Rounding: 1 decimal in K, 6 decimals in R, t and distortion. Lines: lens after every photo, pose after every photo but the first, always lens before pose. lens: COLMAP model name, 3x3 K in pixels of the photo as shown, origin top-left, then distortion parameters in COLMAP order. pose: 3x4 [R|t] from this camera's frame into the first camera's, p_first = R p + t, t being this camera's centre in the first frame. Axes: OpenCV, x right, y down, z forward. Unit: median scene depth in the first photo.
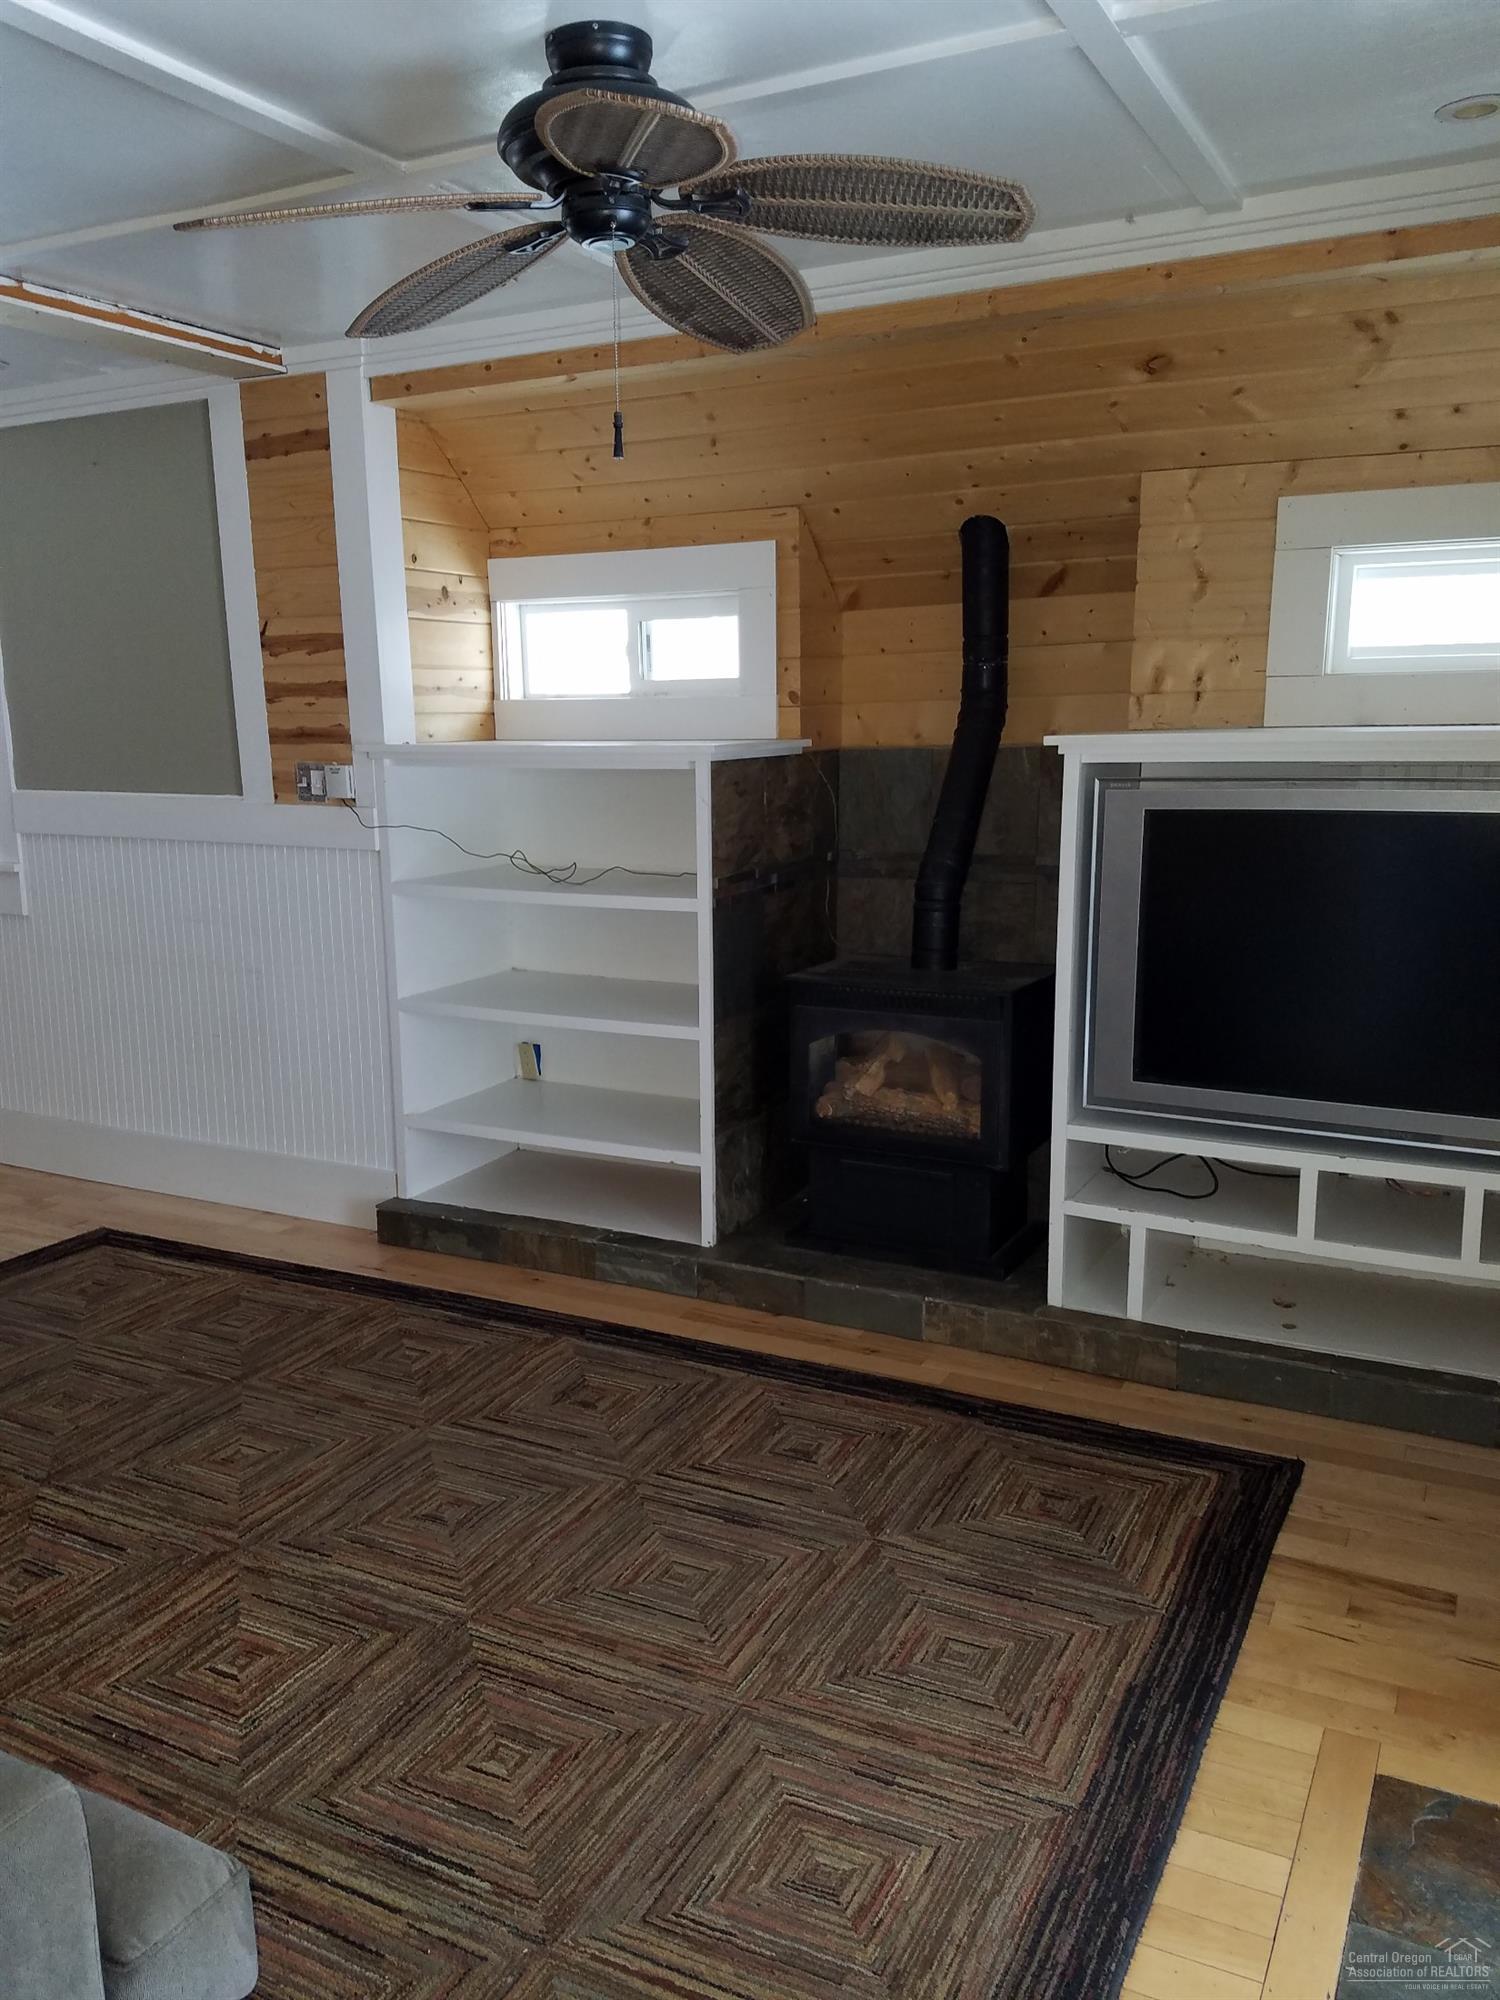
lens RADIAL K [[1597.7, 0, 740.9], [0, 1597.7, 1001.9], [0, 0, 1]] dist [-0.008158, -0.006759]
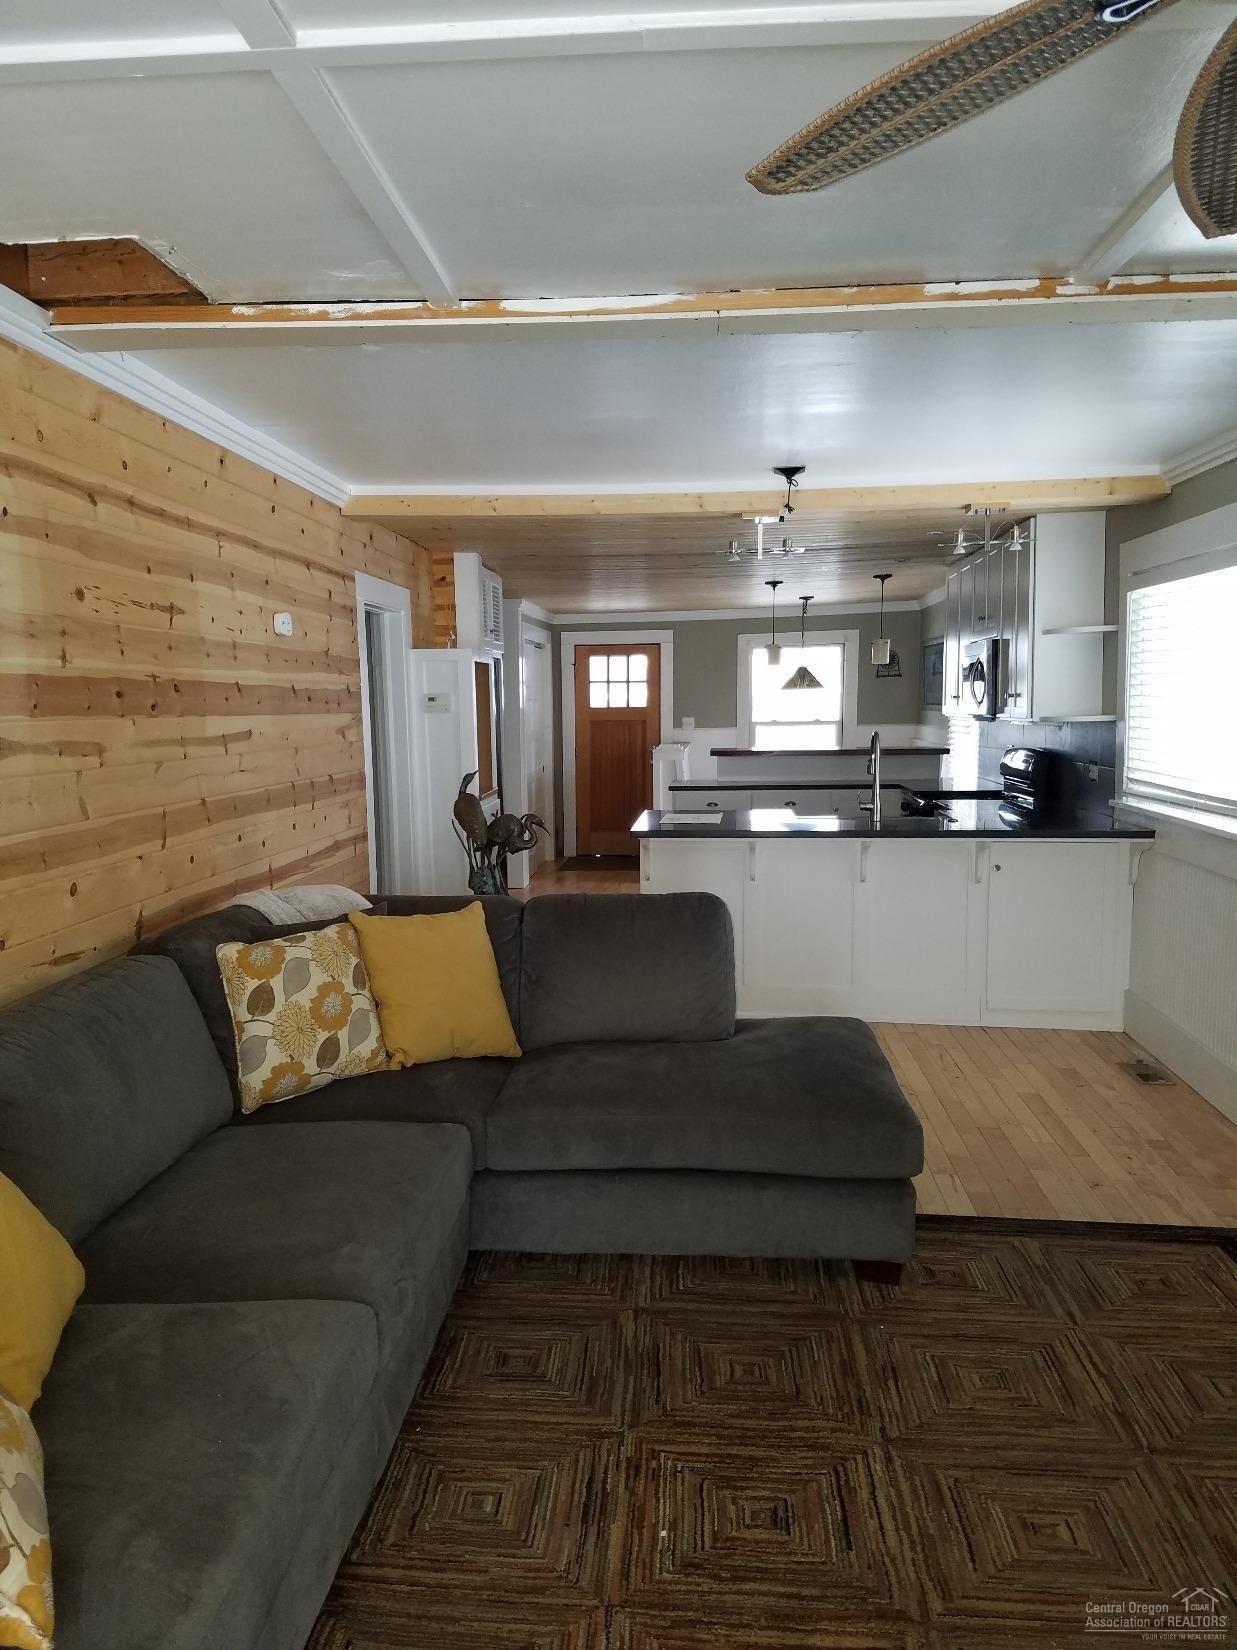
lens RADIAL K [[1318.1, 0, 611.2], [0, 1318.1, 823.5], [0, 0, 1]] dist [-0.008158, -0.006759]
pose [[0.374821, 0.099866, -0.921703, 0.230300], [-0.172689, 0.984303, 0.036423, -0.088282], [0.910872, 0.145516, 0.386183, 0.442205]]
